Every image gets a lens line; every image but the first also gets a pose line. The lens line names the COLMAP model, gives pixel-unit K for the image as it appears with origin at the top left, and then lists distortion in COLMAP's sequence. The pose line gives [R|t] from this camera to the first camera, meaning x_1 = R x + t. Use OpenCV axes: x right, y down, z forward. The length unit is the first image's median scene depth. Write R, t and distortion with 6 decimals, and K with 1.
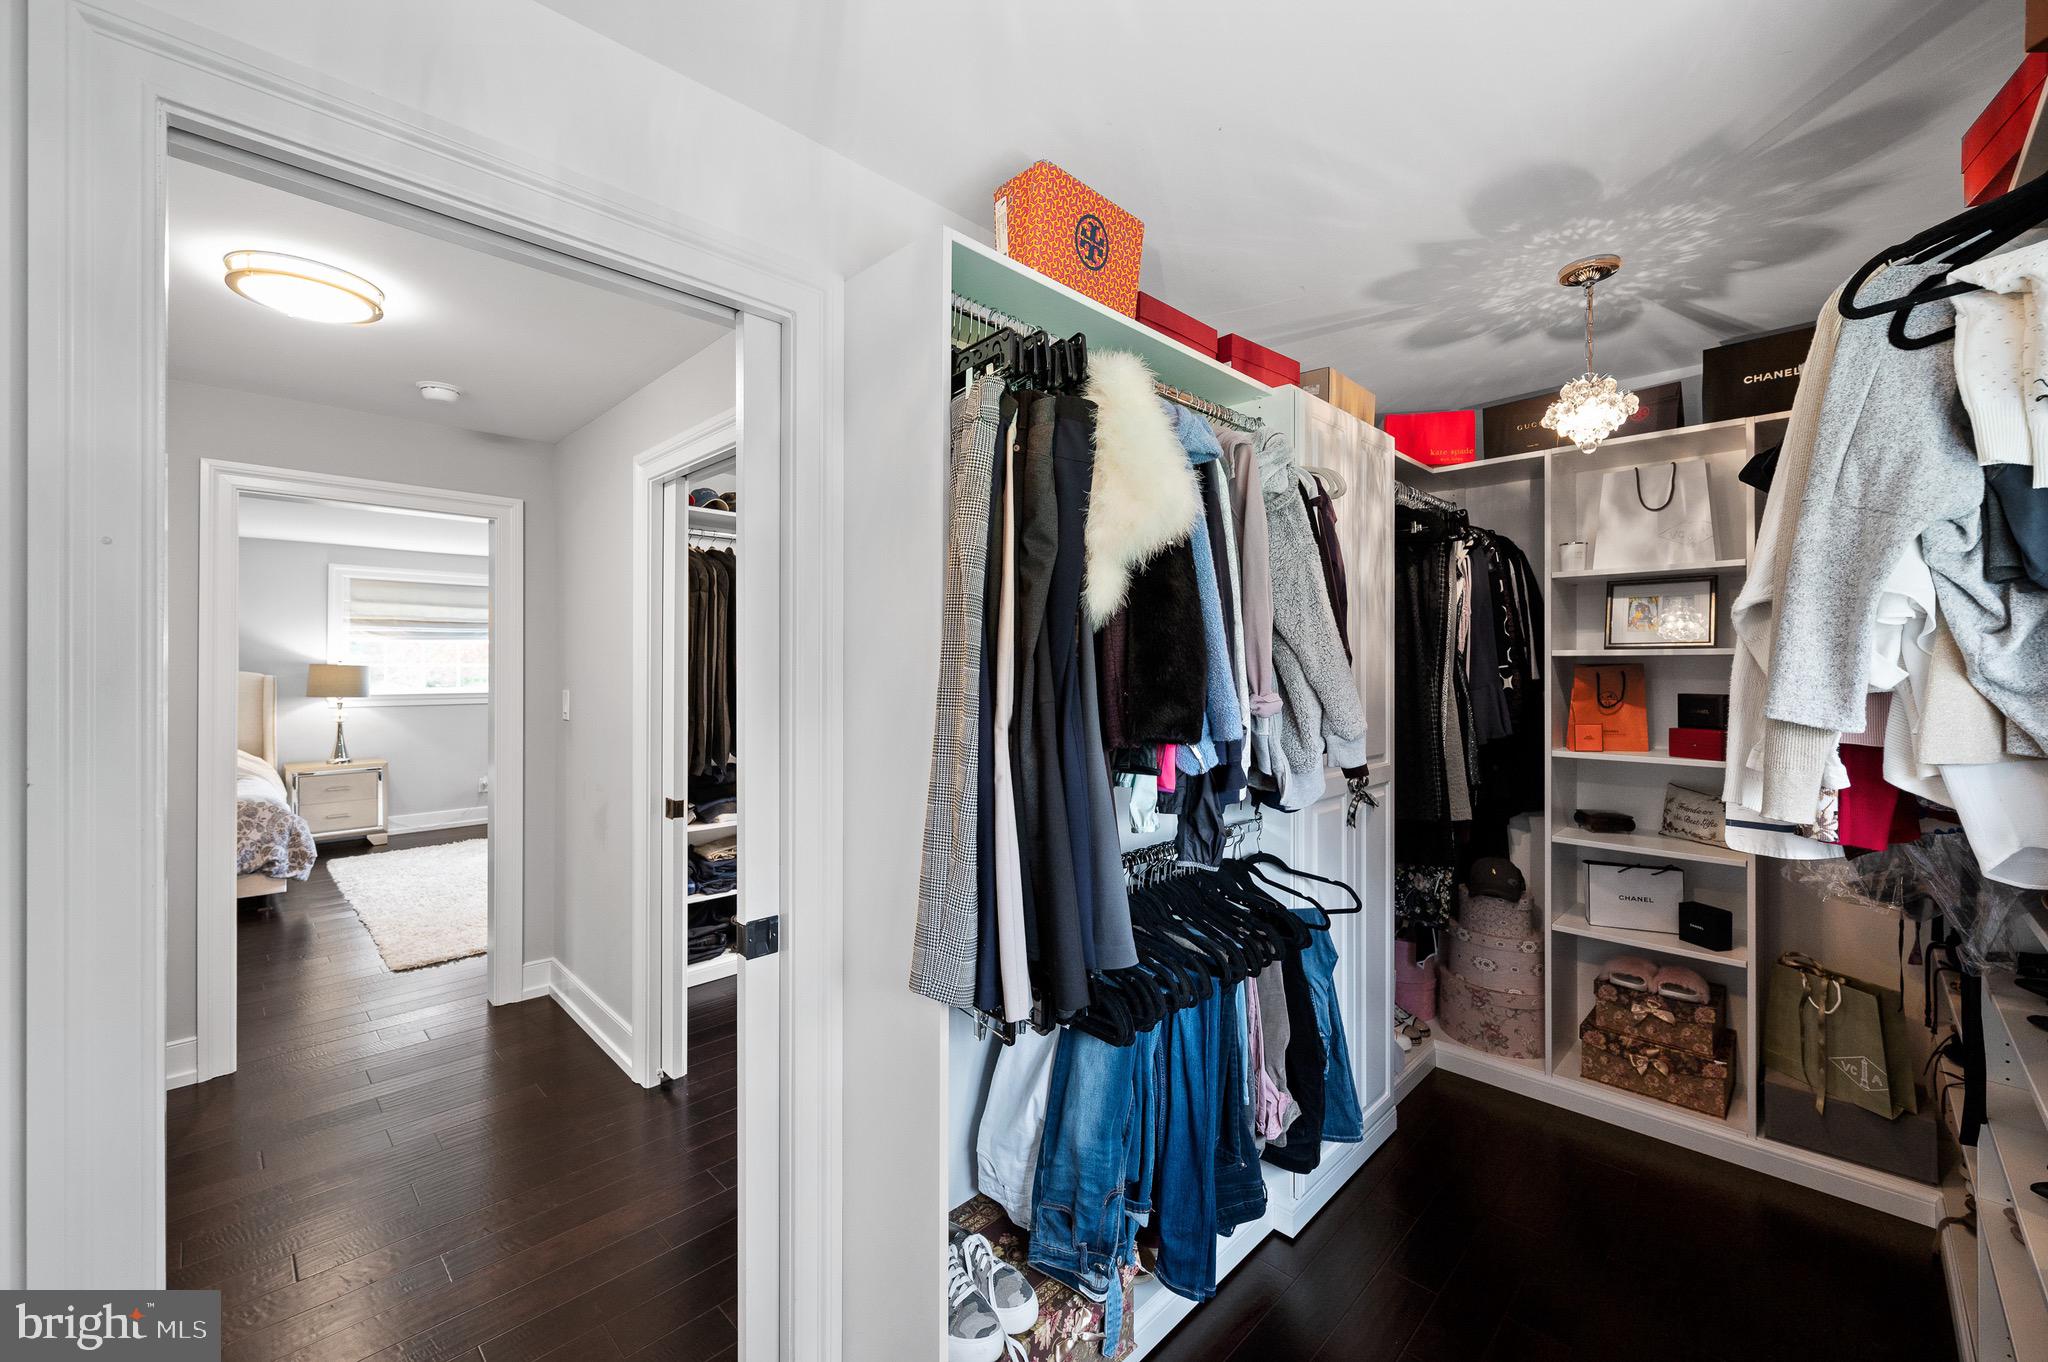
lens RADIAL K [[811.1, 0, 1017.9], [0, 811.1, 685.9], [0, 0, 1]] dist [0.001336, 0.000221]
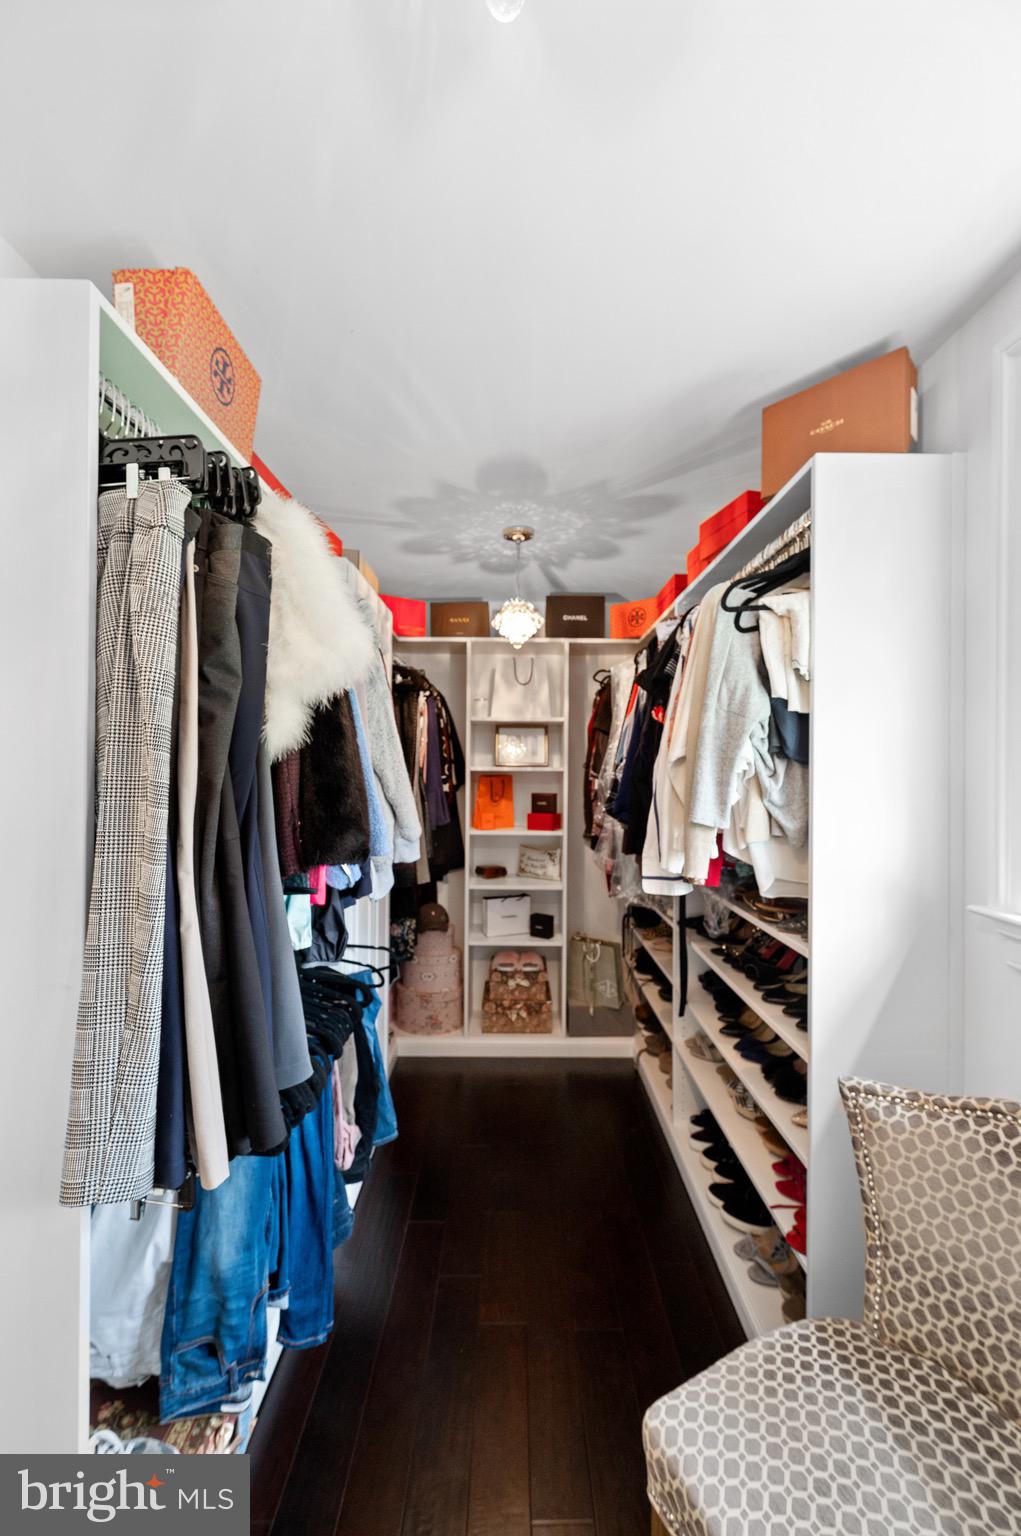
lens RADIAL K [[608.4, 0, 511.1], [0, 608.4, 779.9], [0, 0, 1]] dist [0.001336, 0.000221]
pose [[0.705766, -0.011355, 0.708354, -0.149065], [0.010927, 0.999927, 0.005142, -0.030790], [-0.708361, 0.004111, 0.705839, 0.154785]]
